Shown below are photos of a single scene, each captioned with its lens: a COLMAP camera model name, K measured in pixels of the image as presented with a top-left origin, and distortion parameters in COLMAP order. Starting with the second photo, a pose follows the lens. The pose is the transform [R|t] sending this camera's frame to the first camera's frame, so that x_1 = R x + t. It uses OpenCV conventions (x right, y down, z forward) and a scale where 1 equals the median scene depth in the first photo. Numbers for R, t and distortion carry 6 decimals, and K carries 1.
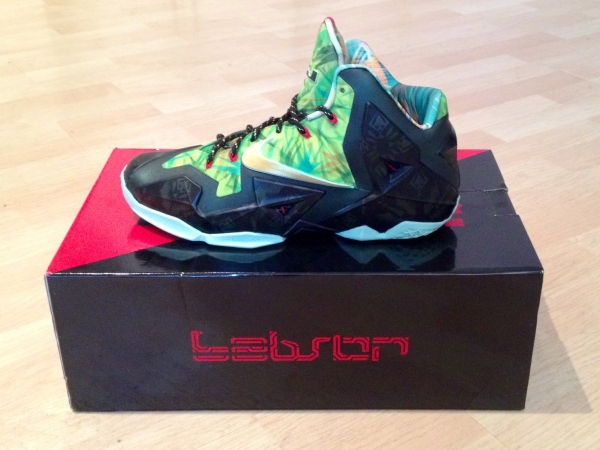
lens RADIAL K [[832.4, 0, 300.0], [0, 832.4, 225.0], [0, 0, 1]] dist [0.002068, 0.003324]
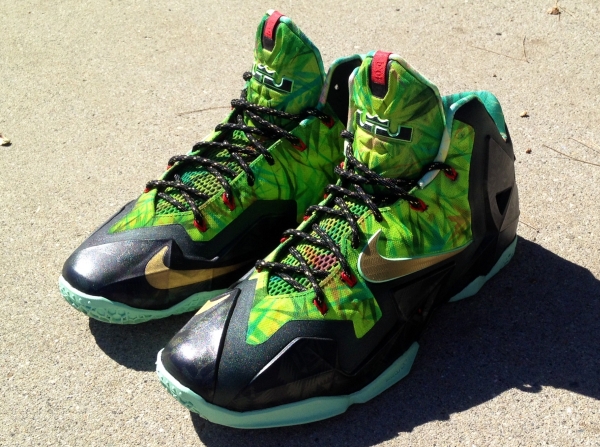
lens RADIAL K [[832.4, 0, 300.0], [0, 832.4, 223.5], [0, 0, 1]] dist [0.002068, 0.003324]
pose [[0.659199, -0.434946, 0.613416, -0.533526], [0.399545, 0.893661, 0.204289, -0.292053], [-0.637041, 0.110420, 0.762881, 0.489708]]
